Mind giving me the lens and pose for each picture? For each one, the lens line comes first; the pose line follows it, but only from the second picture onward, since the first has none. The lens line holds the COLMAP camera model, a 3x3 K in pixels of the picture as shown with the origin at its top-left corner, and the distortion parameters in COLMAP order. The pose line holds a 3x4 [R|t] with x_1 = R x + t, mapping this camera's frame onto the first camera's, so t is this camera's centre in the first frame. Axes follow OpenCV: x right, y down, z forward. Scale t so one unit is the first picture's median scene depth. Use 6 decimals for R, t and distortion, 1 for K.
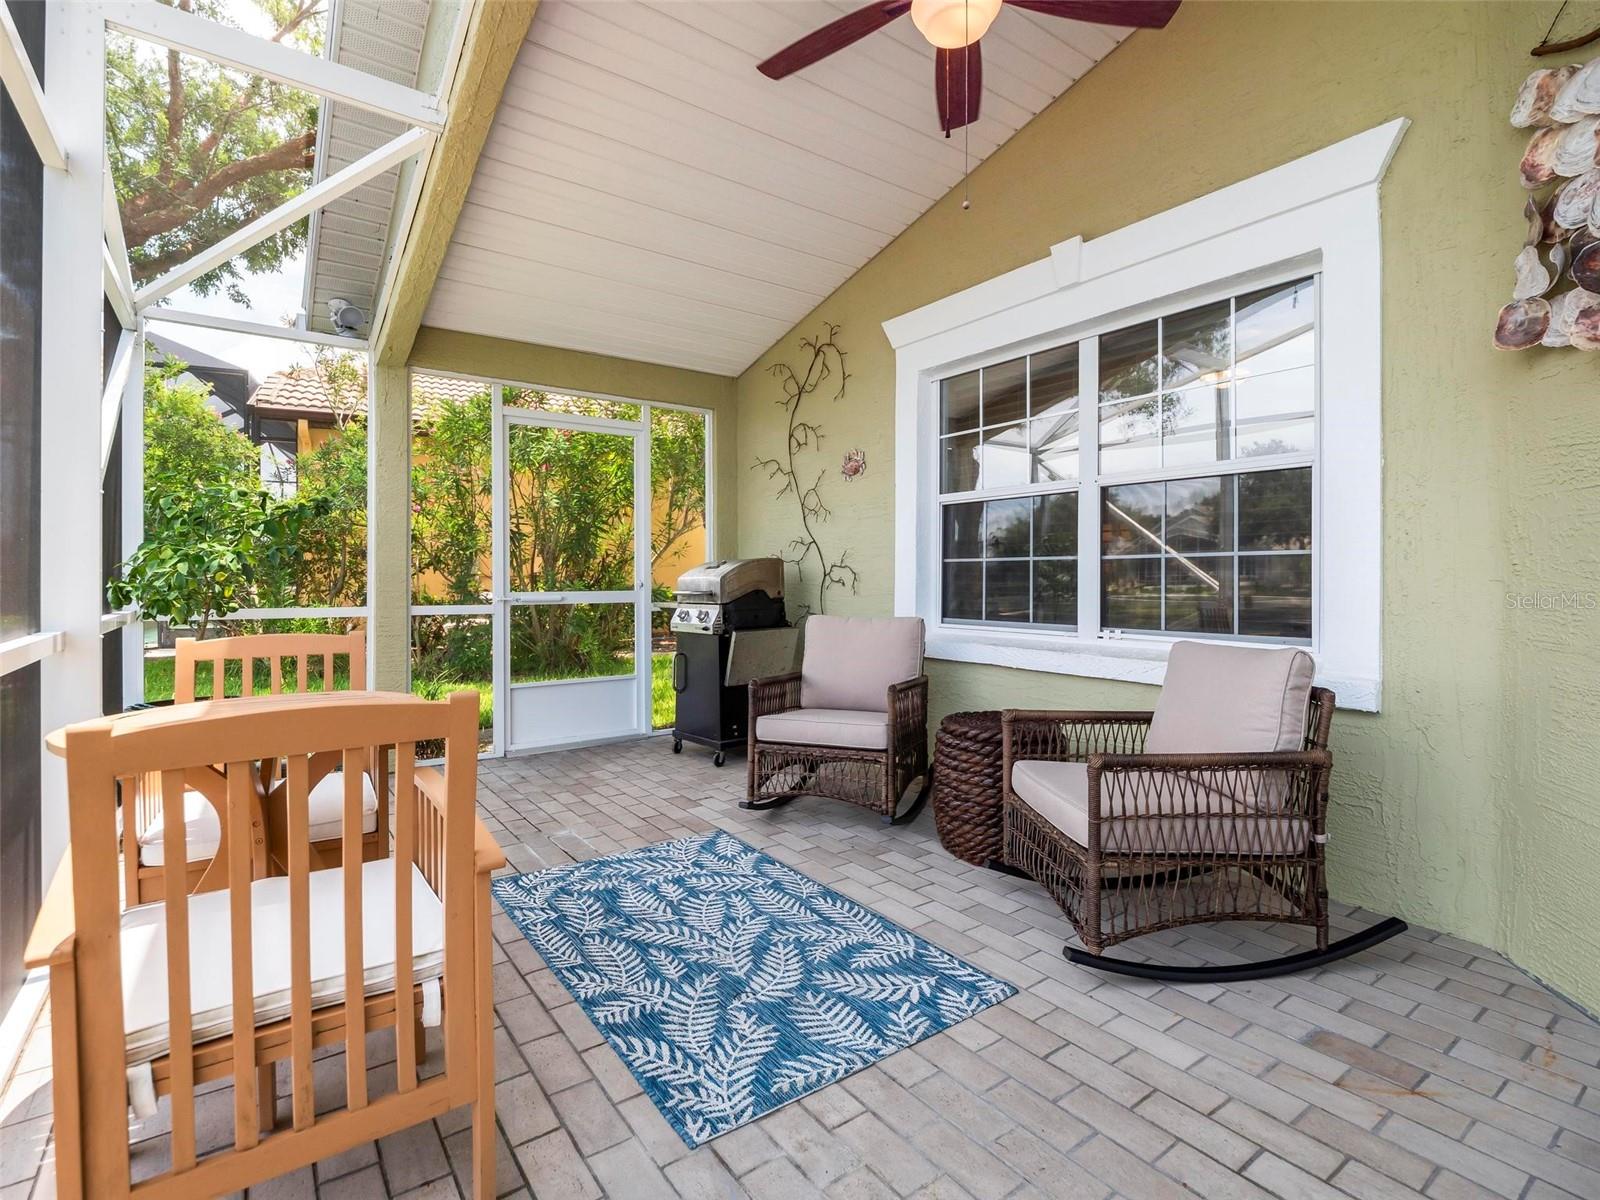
lens RADIAL K [[785.5, 0, 797.2], [0, 785.5, 576.9], [0, 0, 1]] dist [-0.002814, -0.009224]
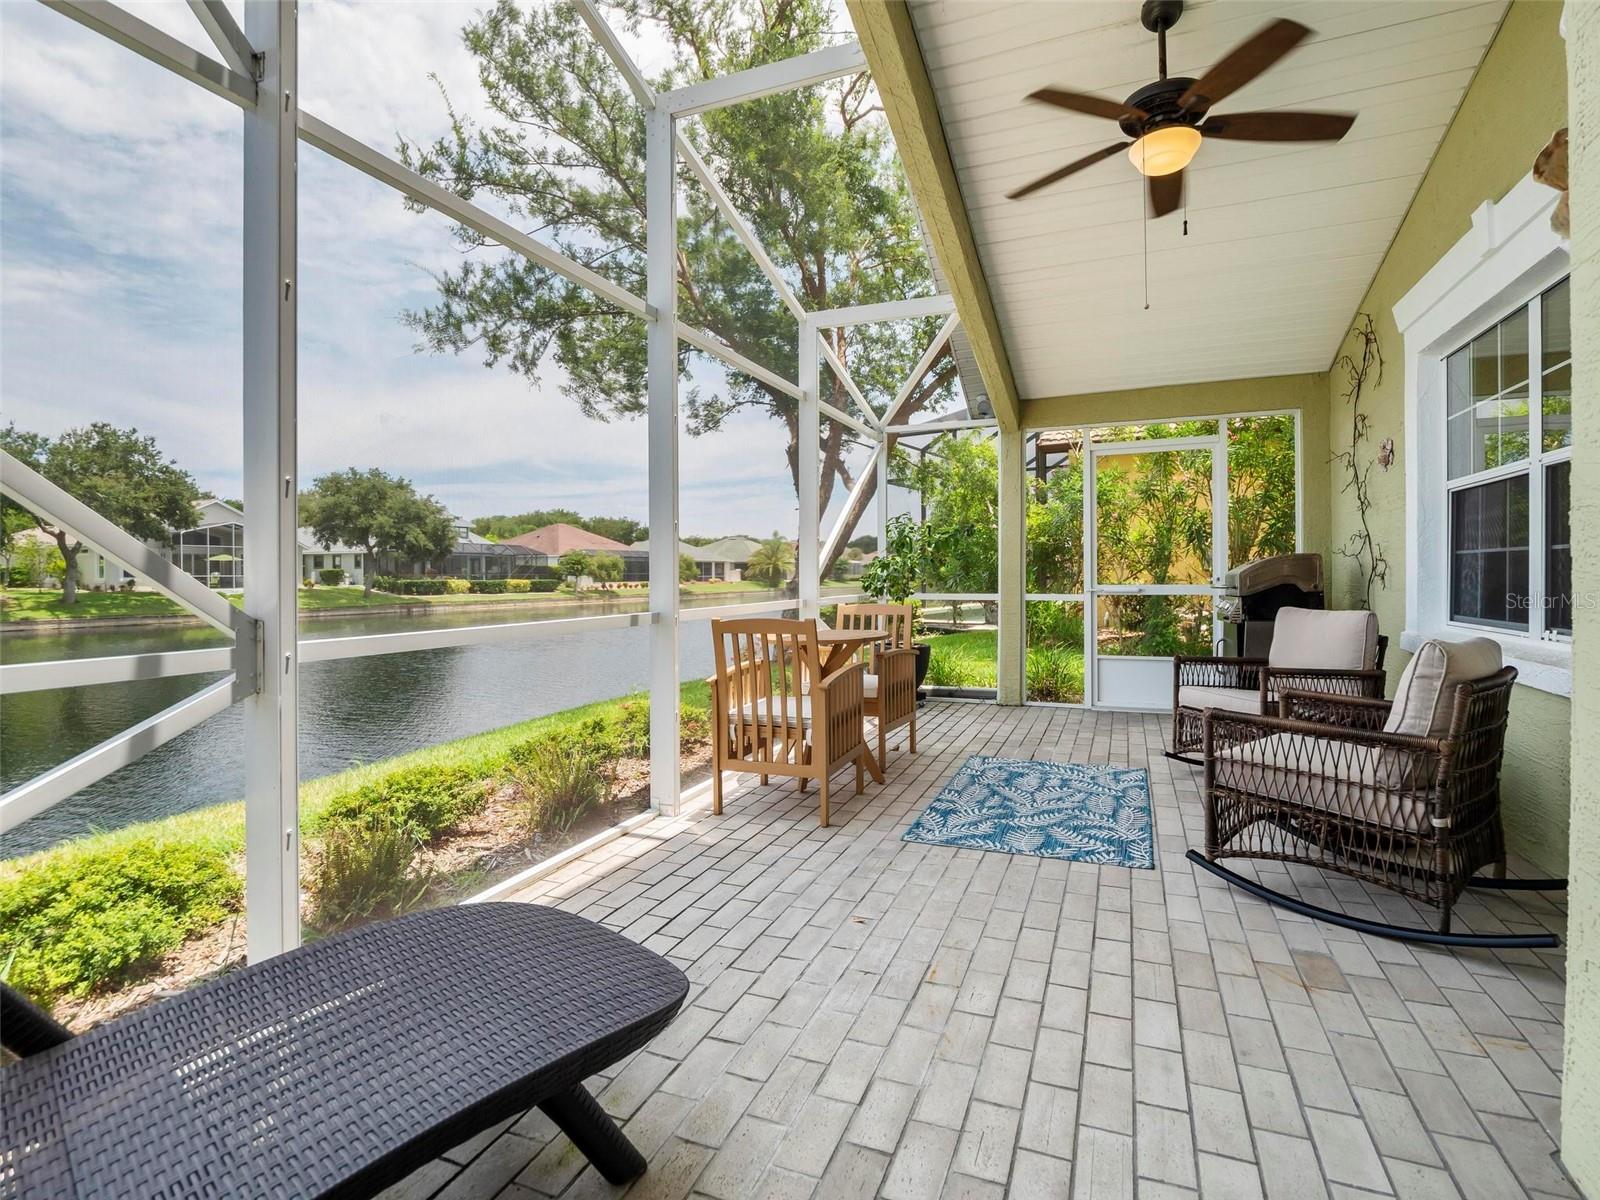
lens RADIAL K [[785.5, 0, 797.2], [0, 785.5, 576.9], [0, 0, 1]] dist [-0.002814, -0.009224]
pose [[0.526392, -0.001583, -0.850241, 0.987106], [0.005542, 0.999983, 0.001569, 0.002154], [0.850224, -0.005538, 0.526392, -0.236922]]
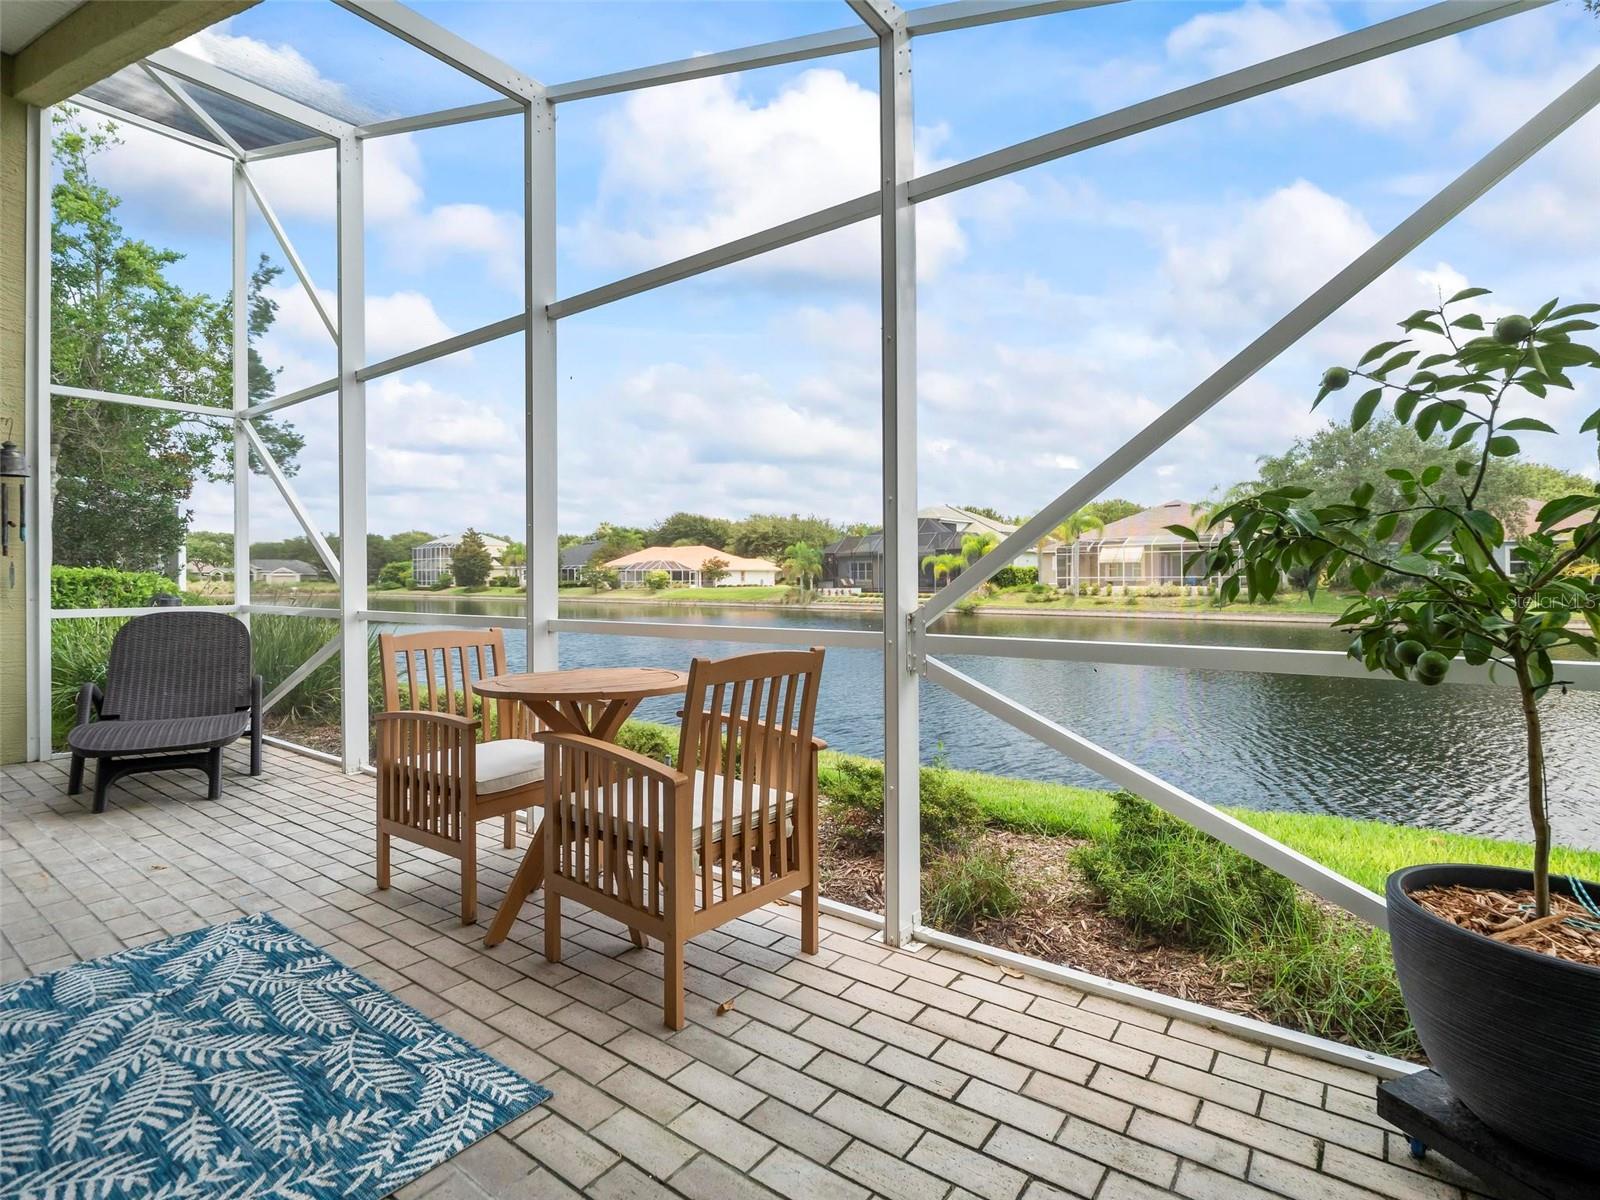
lens RADIAL K [[785.3, 0, 800.0], [0, 785.3, 600.0], [0, 0, 1]] dist [-0.030337, 0.007297]
pose [[-0.948574, 0.008038, -0.316454, -0.463308], [-0.000298, 0.999654, 0.026284, -0.003692], [0.316556, 0.025027, -0.948244, 1.896429]]
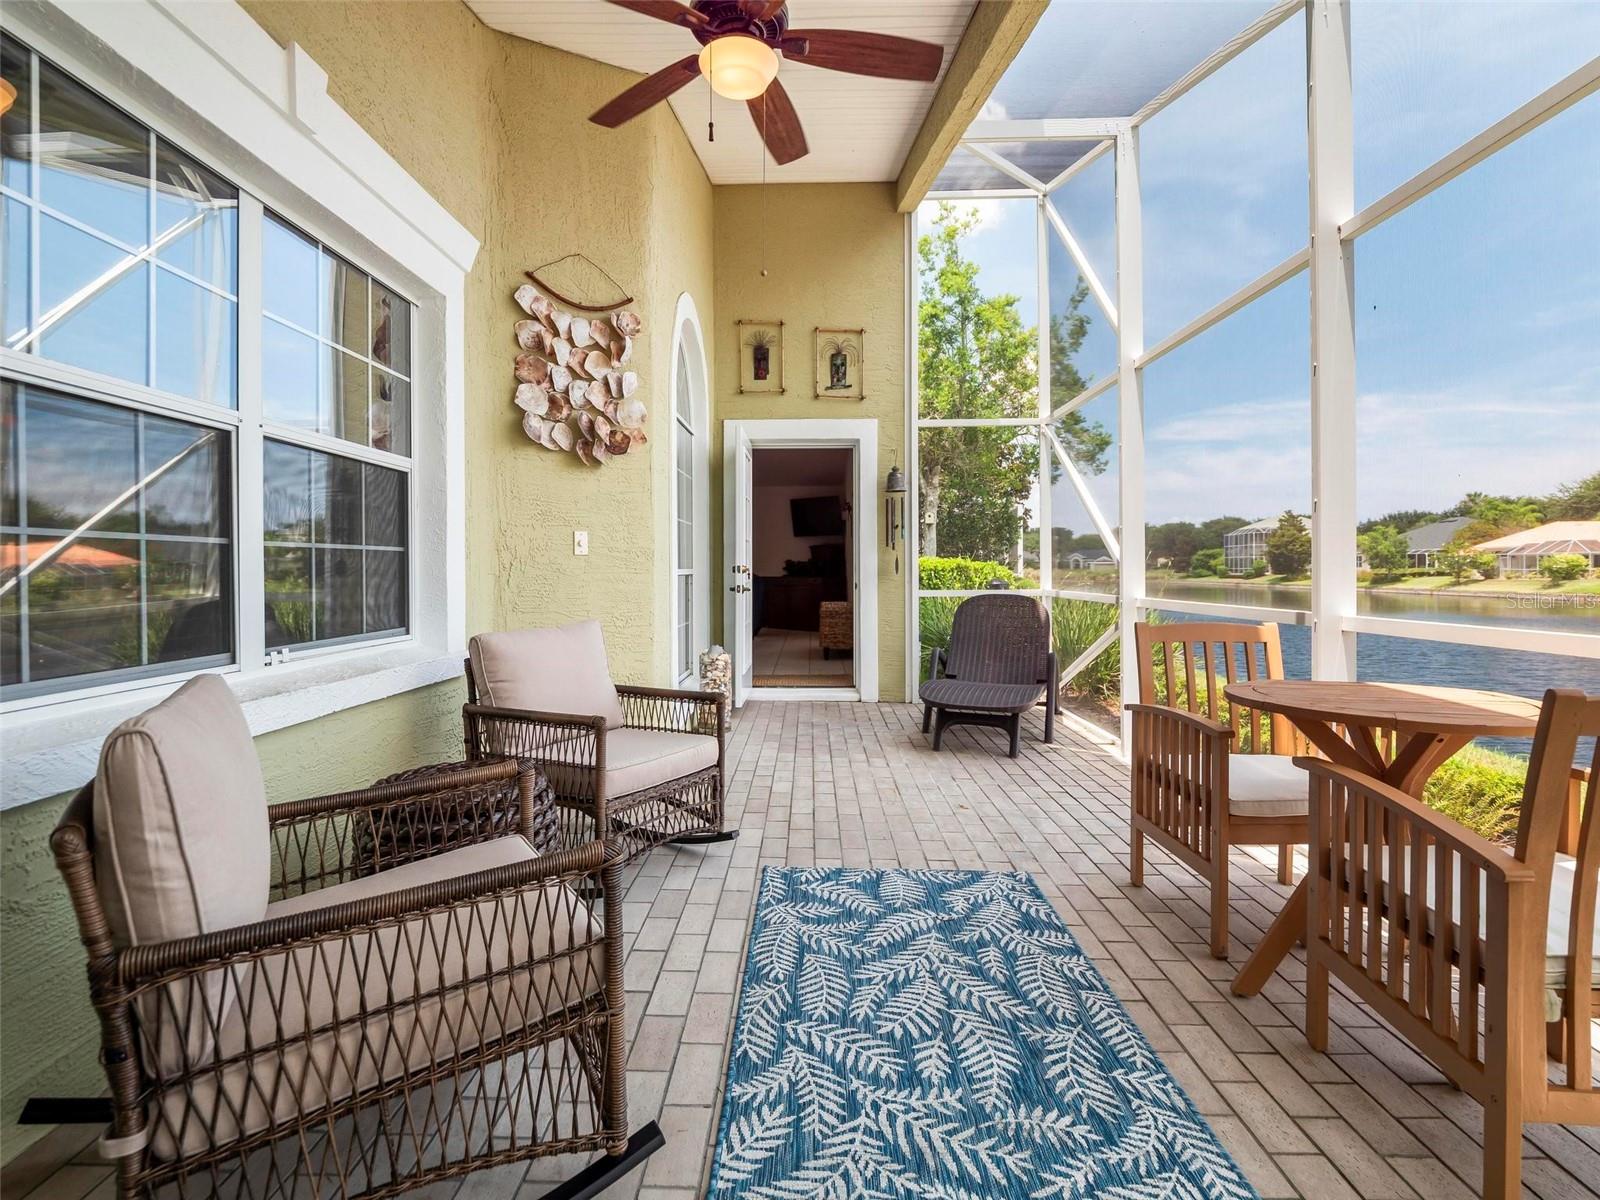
lens RADIAL K [[785.5, 0, 797.2], [0, 785.5, 576.9], [0, 0, 1]] dist [-0.002814, -0.009224]
pose [[-0.802694, -0.004775, 0.596372, -0.518774], [0.002463, 0.999933, 0.011322, -0.003674], [-0.596386, 0.010557, -0.802628, 1.809949]]
